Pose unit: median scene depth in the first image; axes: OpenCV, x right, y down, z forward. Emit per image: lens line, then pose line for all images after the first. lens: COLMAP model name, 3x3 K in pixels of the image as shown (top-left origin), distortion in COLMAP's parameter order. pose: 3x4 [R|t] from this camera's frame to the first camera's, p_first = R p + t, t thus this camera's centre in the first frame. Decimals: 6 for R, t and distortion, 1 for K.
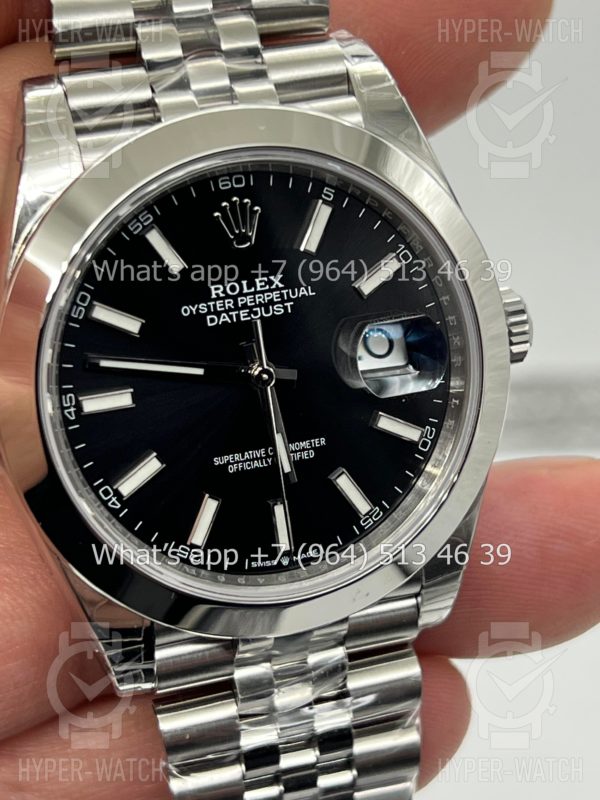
lens RADIAL K [[1780.5, 0, 298.3], [0, 1780.5, 398.3], [0, 0, 1]] dist [0.021934, 0.000000]
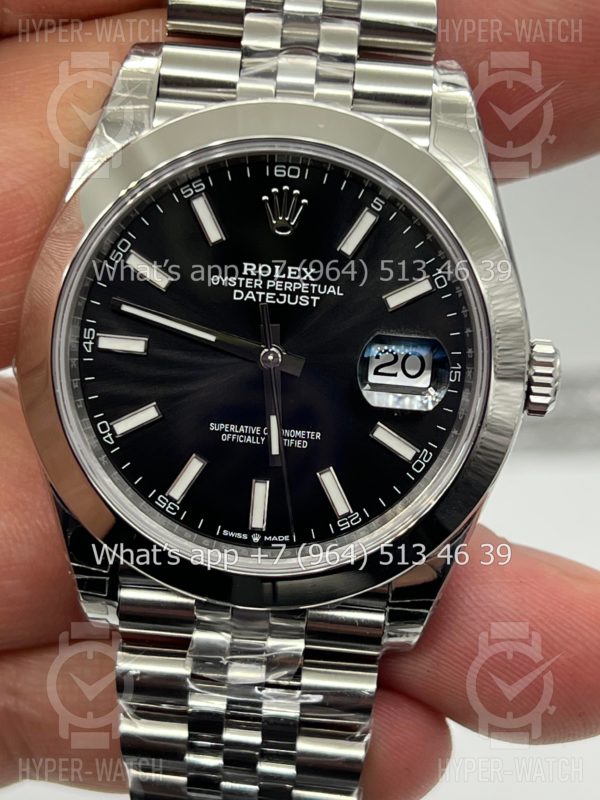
lens RADIAL K [[1780.5, 0, 299.9], [0, 1780.5, 399.9], [0, 0, 1]] dist [0.021934, 0.000000]
pose [[0.930319, 0.240941, -0.276502, 0.289848], [-0.255473, 0.966663, -0.017227, 0.025056], [0.263133, 0.086666, 0.960859, 0.000380]]
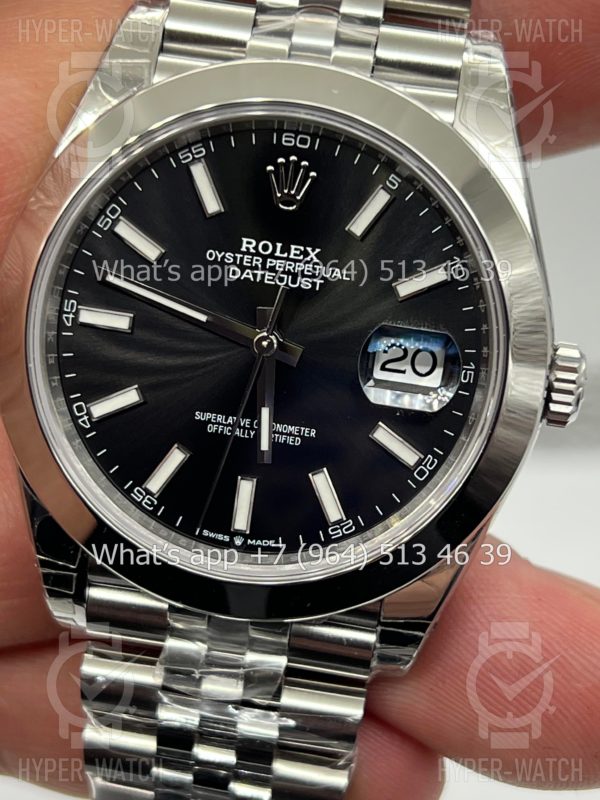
lens RADIAL K [[1780.5, 0, 297.8], [0, 1780.5, 405.2], [0, 0, 1]] dist [0.021934, 0.000000]
pose [[0.899966, 0.296470, -0.319635, 0.307957], [-0.315964, 0.948722, -0.009667, 0.022394], [0.300379, 0.109693, 0.947491, 0.105948]]
